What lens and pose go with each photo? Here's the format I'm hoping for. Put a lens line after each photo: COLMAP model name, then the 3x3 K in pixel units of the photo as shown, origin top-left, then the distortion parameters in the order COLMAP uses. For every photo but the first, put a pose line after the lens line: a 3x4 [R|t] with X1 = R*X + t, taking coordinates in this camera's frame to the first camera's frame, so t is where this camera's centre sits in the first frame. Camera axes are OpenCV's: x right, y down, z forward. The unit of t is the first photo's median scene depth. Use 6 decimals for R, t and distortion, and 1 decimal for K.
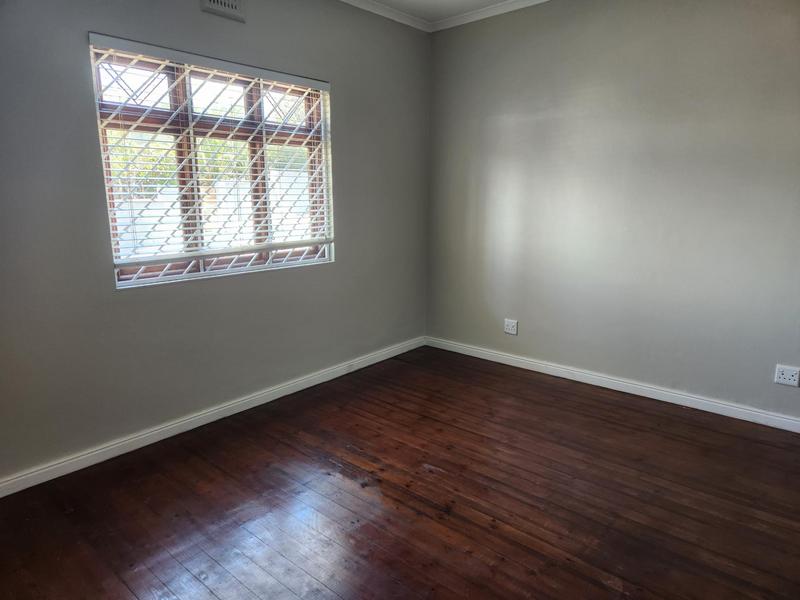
lens RADIAL K [[547.0, 0, 400.0], [0, 547.0, 300.0], [0, 0, 1]] dist [0.001896, -0.000191]
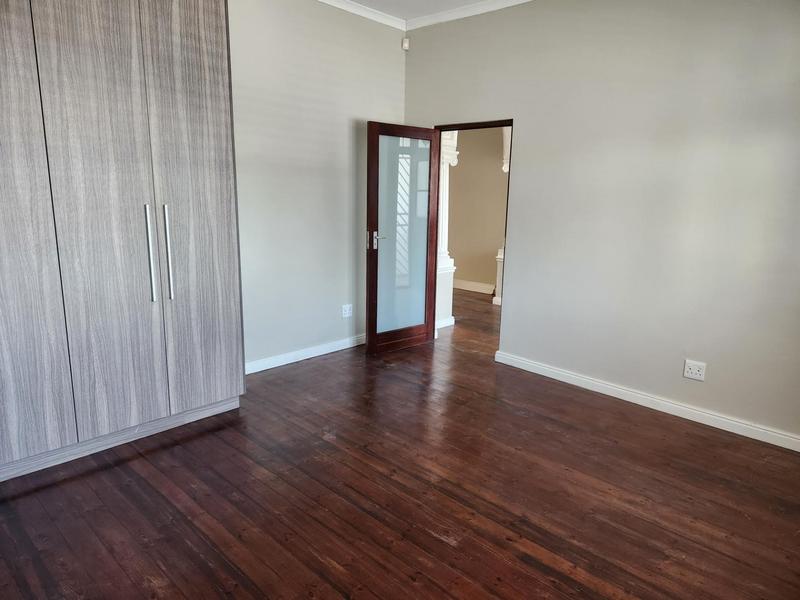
lens RADIAL K [[533.3, 0, 400.0], [0, 533.3, 300.0], [0, 0, 1]] dist [0.009097, 0.001447]
pose [[-0.999009, -0.027011, 0.035370, 0.107476], [-0.010663, 0.916873, 0.399037, -0.313336], [-0.043208, 0.398265, -0.916252, 1.599430]]
